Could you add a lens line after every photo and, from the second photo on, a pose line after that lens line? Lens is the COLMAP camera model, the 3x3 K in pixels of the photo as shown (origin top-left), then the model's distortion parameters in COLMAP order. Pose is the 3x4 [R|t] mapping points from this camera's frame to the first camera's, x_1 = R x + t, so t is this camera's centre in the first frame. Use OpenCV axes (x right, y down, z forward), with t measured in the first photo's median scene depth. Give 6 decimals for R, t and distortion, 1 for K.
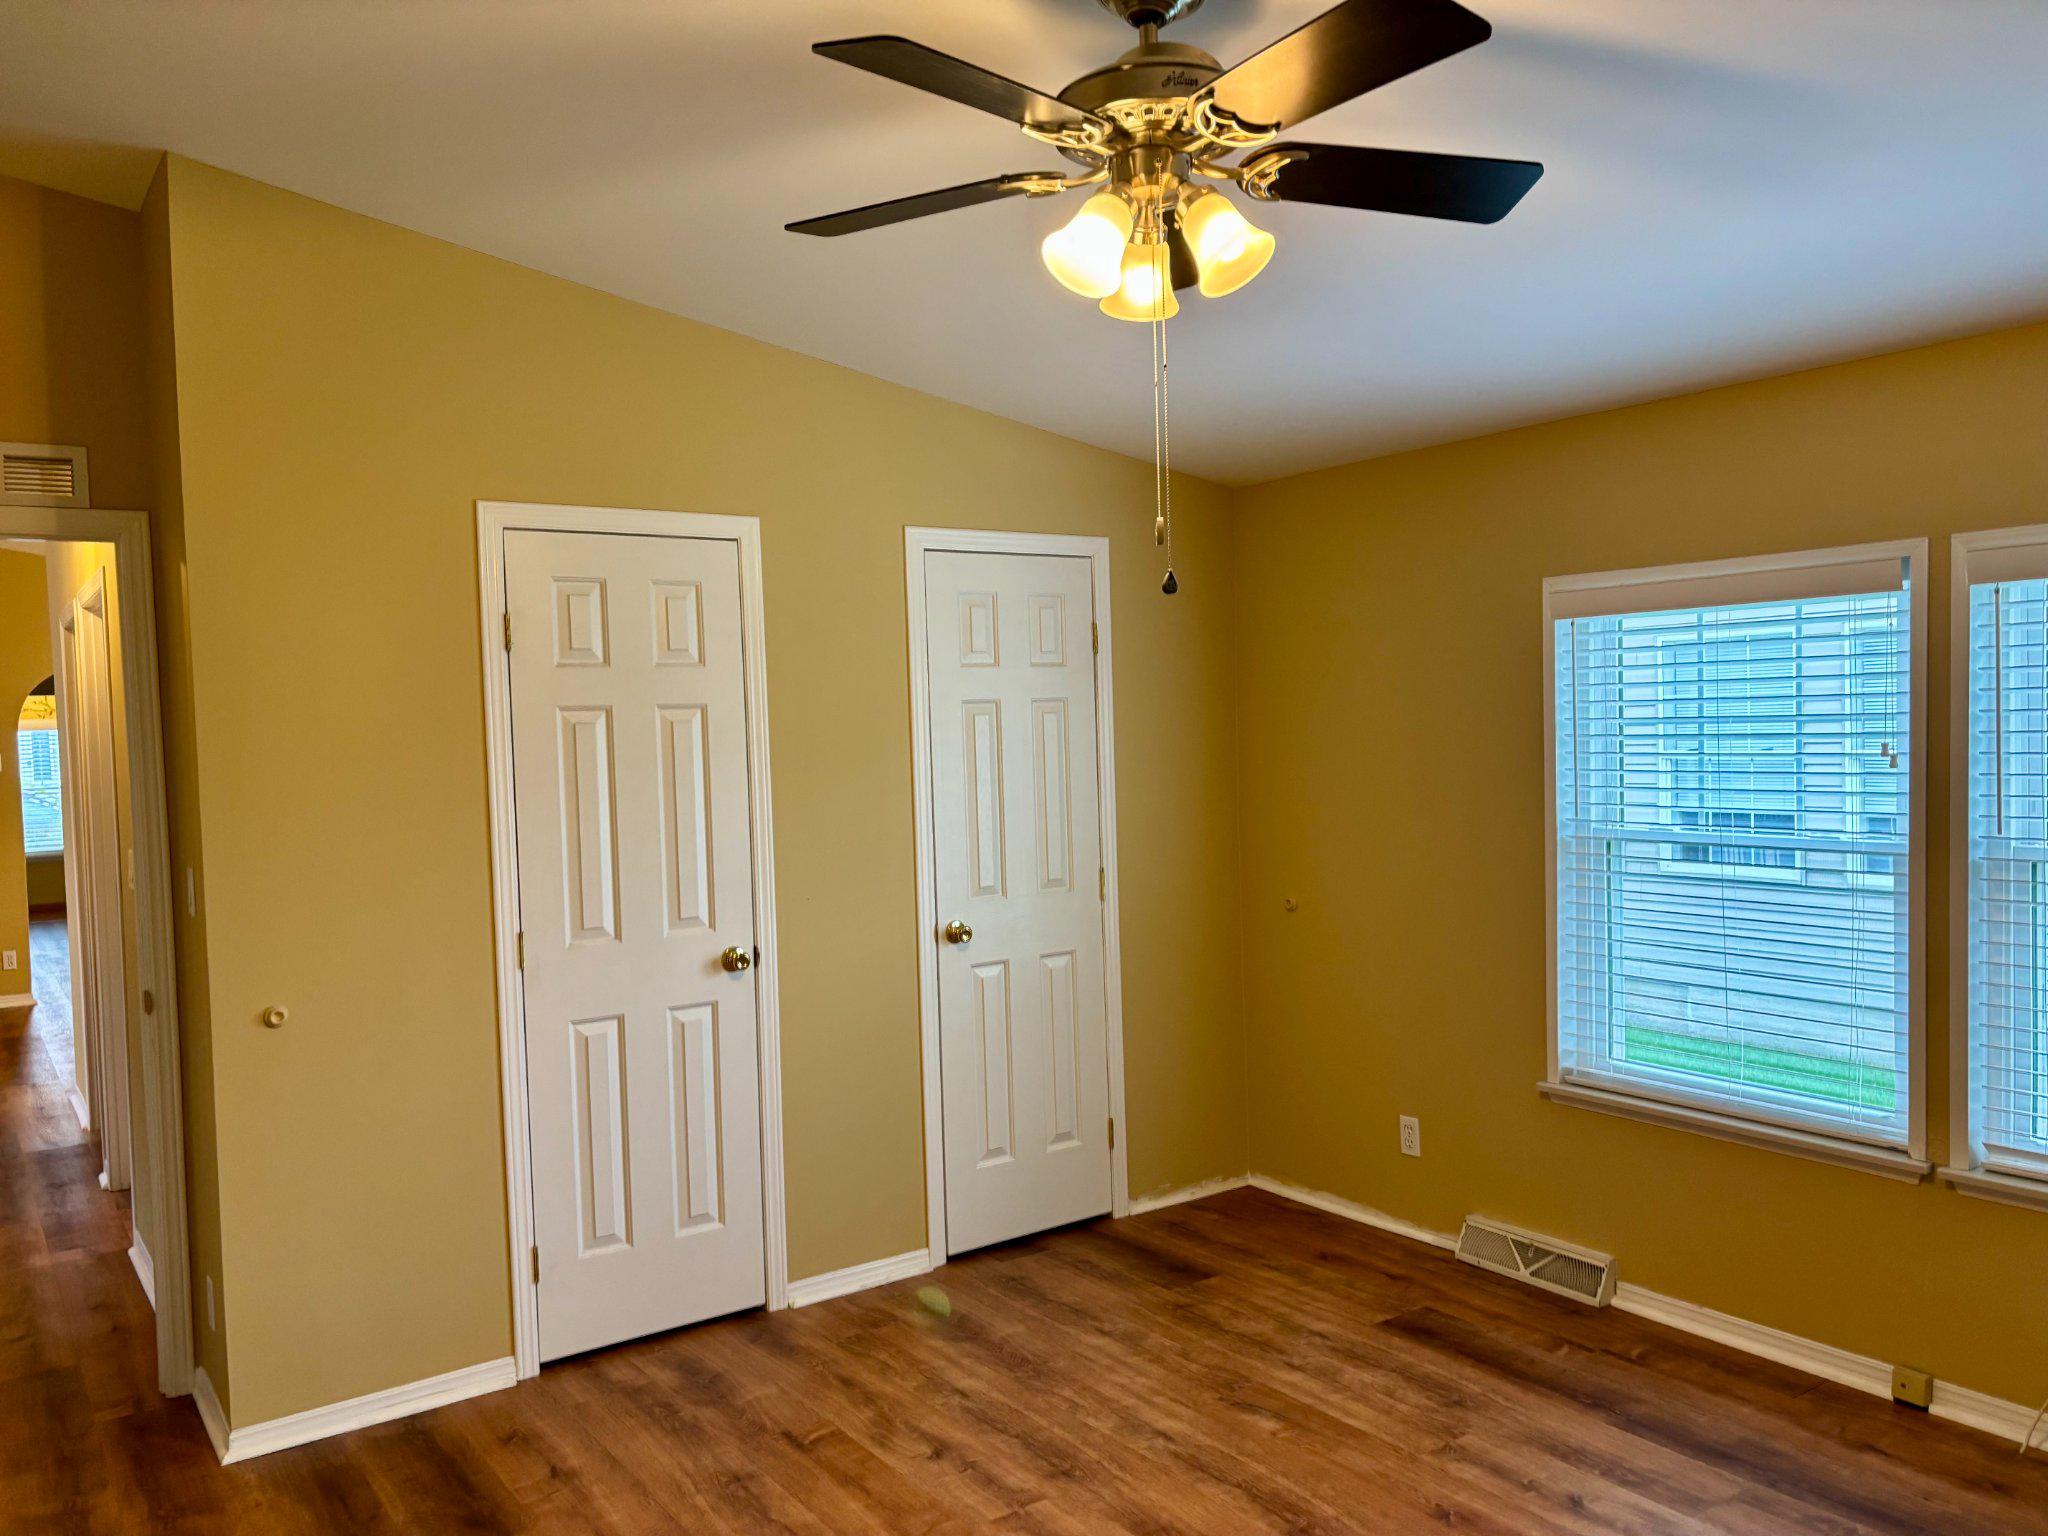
lens RADIAL K [[1548.7, 0, 1013.8], [0, 1548.7, 775.7], [0, 0, 1]] dist [0.066055, -0.071589]
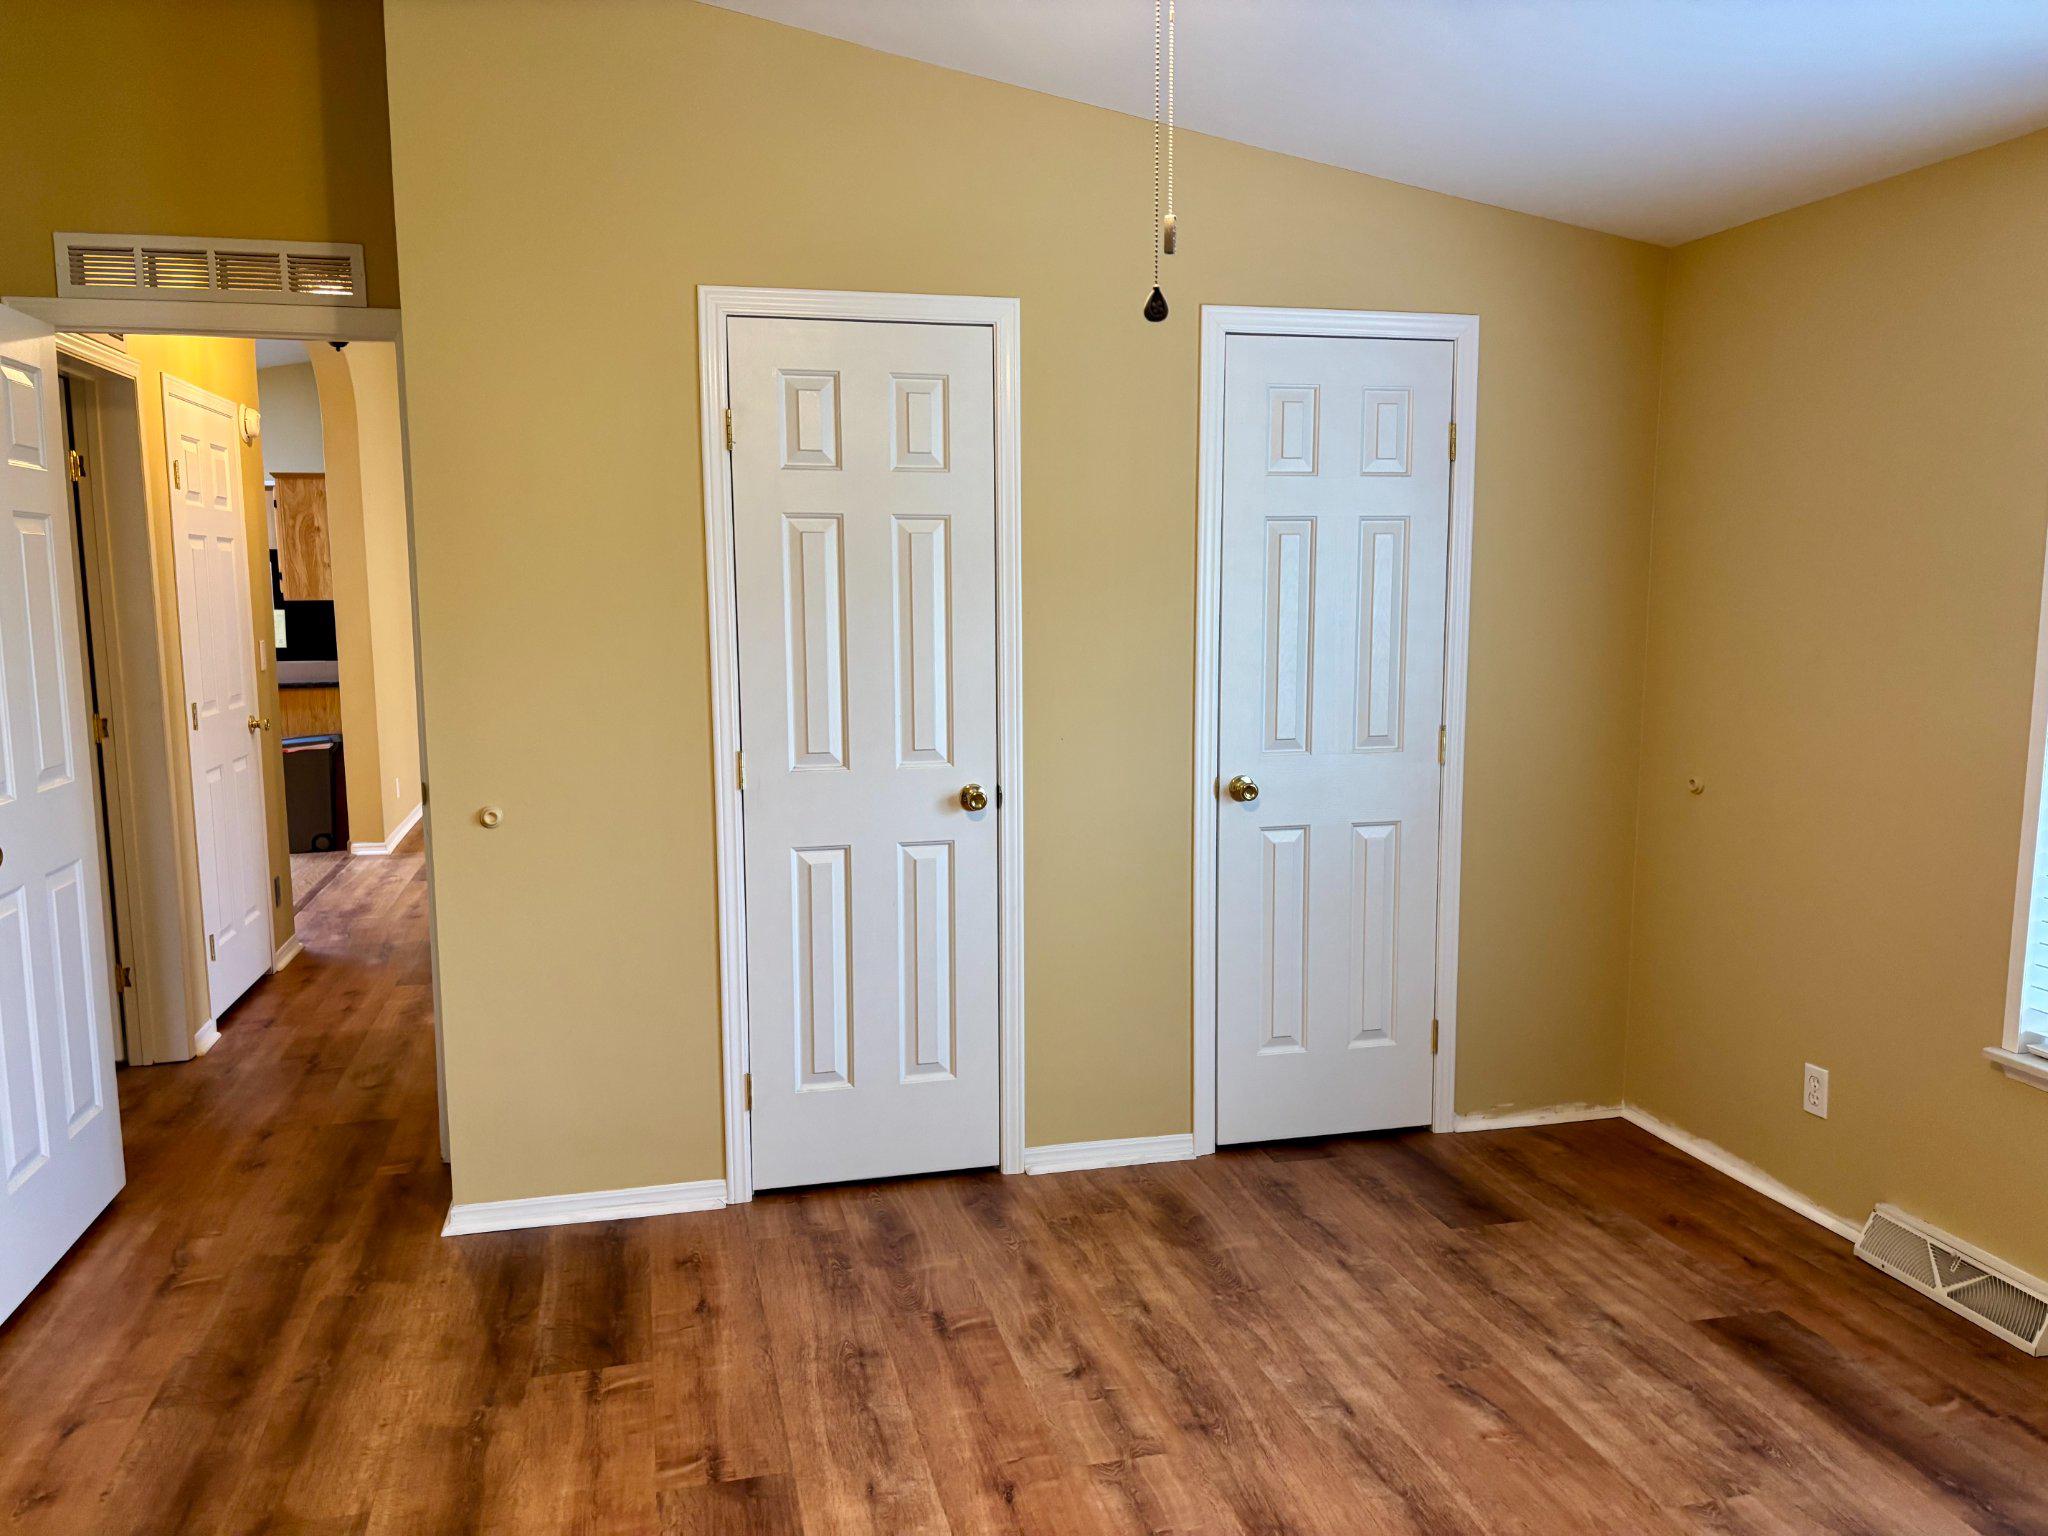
lens RADIAL K [[1538.6, 0, 1020.5], [0, 1538.6, 783.1], [0, 0, 1]] dist [0.053357, -0.049237]
pose [[0.932758, 0.073860, -0.352856, 0.171918], [-0.036542, 0.993117, 0.111282, 0.008037], [0.358646, -0.090905, 0.929037, 0.177348]]
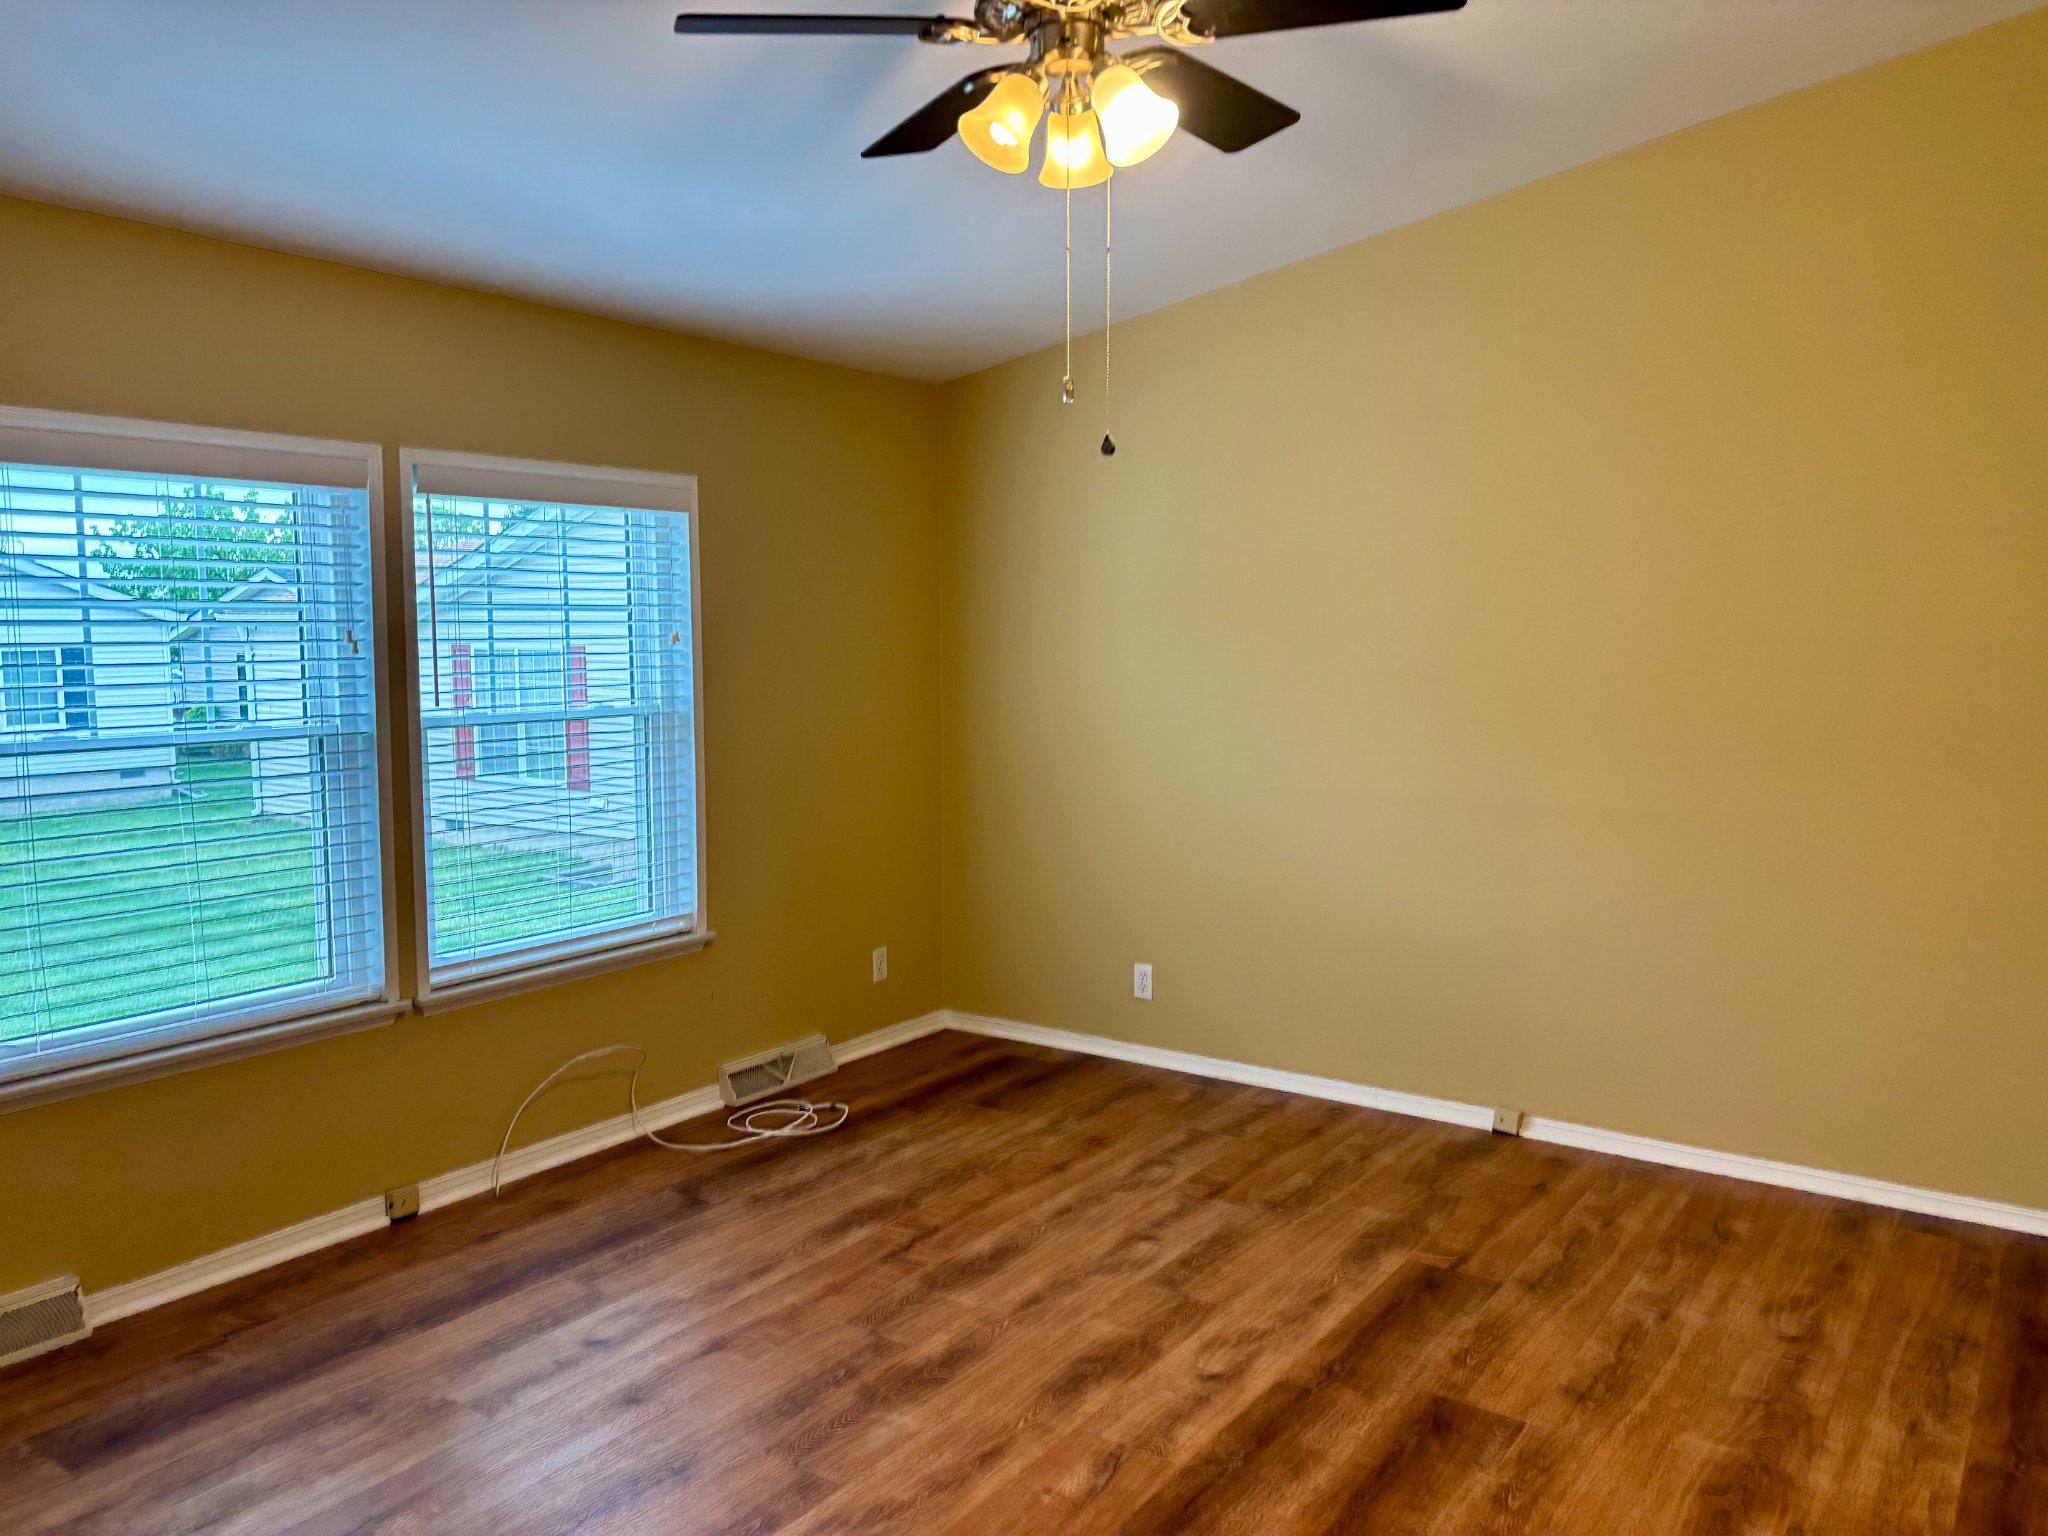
lens RADIAL K [[1548.7, 0, 1013.8], [0, 1548.7, 775.7], [0, 0, 1]] dist [0.066055, -0.071589]
pose [[-0.342251, -0.061675, 0.937582, -0.537796], [0.048560, 0.995349, 0.083201, 0.010246], [-0.938353, 0.074004, -0.337664, 0.828398]]
